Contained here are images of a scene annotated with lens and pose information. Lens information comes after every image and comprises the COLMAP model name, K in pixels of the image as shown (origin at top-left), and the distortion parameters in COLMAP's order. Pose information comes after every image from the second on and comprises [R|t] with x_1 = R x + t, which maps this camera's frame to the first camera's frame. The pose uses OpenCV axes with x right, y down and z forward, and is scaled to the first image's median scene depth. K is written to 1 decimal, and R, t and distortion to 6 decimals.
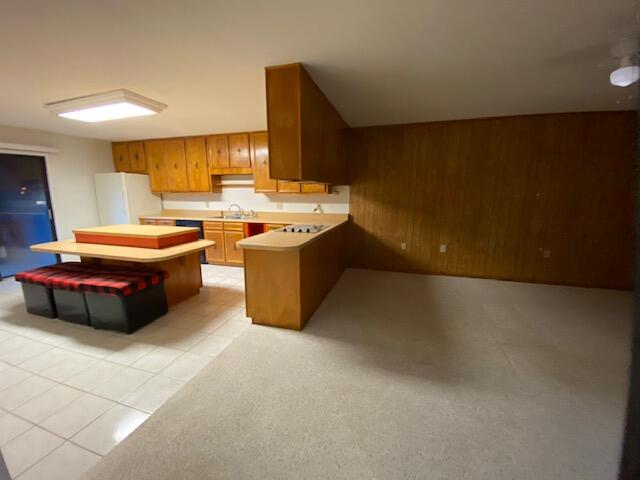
lens RADIAL K [[257.2, 0, 320.0], [0, 257.2, 242.2], [0, 0, 1]] dist [0.025964, -0.019977]
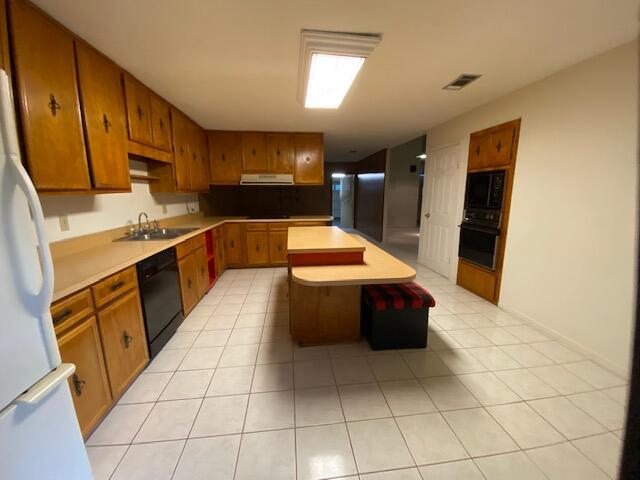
lens RADIAL K [[257.2, 0, 320.0], [0, 257.2, 242.2], [0, 0, 1]] dist [0.025964, -0.019977]
pose [[-0.408584, -0.177398, 0.895315, -1.058548], [0.155620, 0.953027, 0.259851, -0.183176], [-0.899356, 0.245500, -0.361785, 0.936221]]
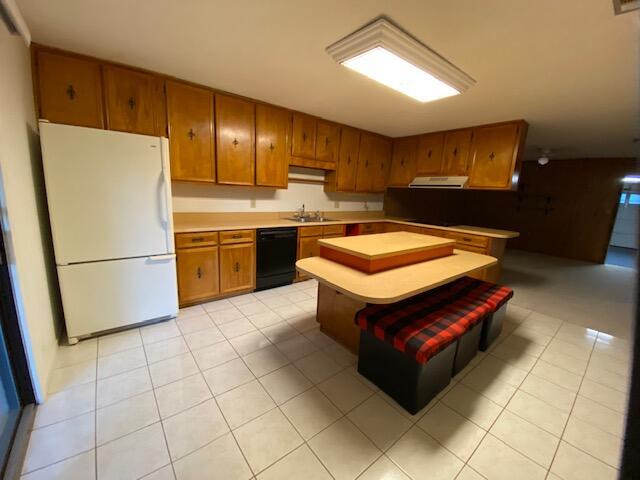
lens RADIAL K [[259.6, 0, 320.0], [0, 259.6, 240.0], [0, 0, 1]] dist [0.022715, -0.020253]
pose [[0.554074, -0.130055, 0.822245, -1.061870], [0.096821, 0.991085, 0.091517, -0.109783], [-0.826818, 0.028903, 0.561727, 0.533458]]
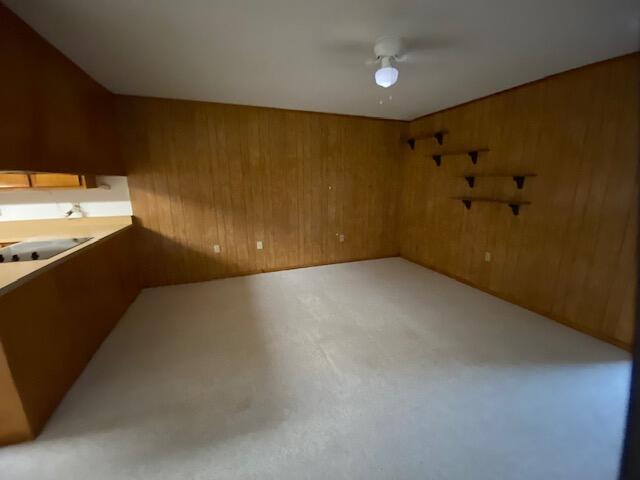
lens RADIAL K [[259.6, 0, 320.0], [0, 259.6, 240.0], [0, 0, 1]] dist [0.022715, -0.020253]
pose [[0.793775, -0.134411, 0.593174, 0.084402], [0.117476, 0.990792, 0.067306, -0.029234], [-0.596758, 0.016258, 0.802256, 0.099513]]
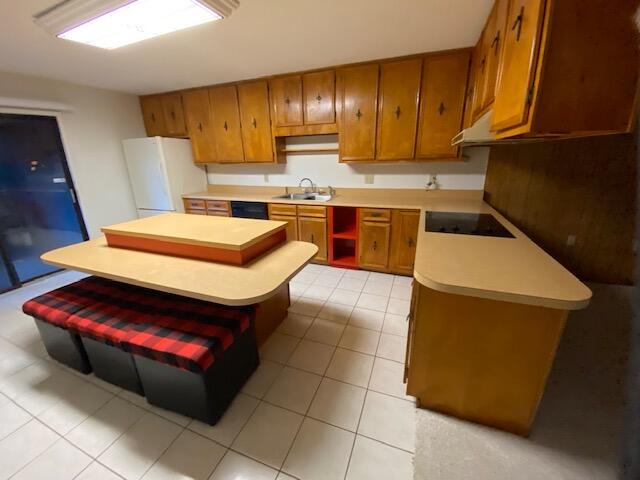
lens RADIAL K [[259.6, 0, 320.0], [0, 259.6, 240.0], [0, 0, 1]] dist [0.022715, -0.020253]
pose [[0.996980, 0.002642, -0.077612, -0.253406], [0.006453, 0.993146, 0.116699, -0.063618], [0.077389, -0.116847, 0.990130, 0.276967]]
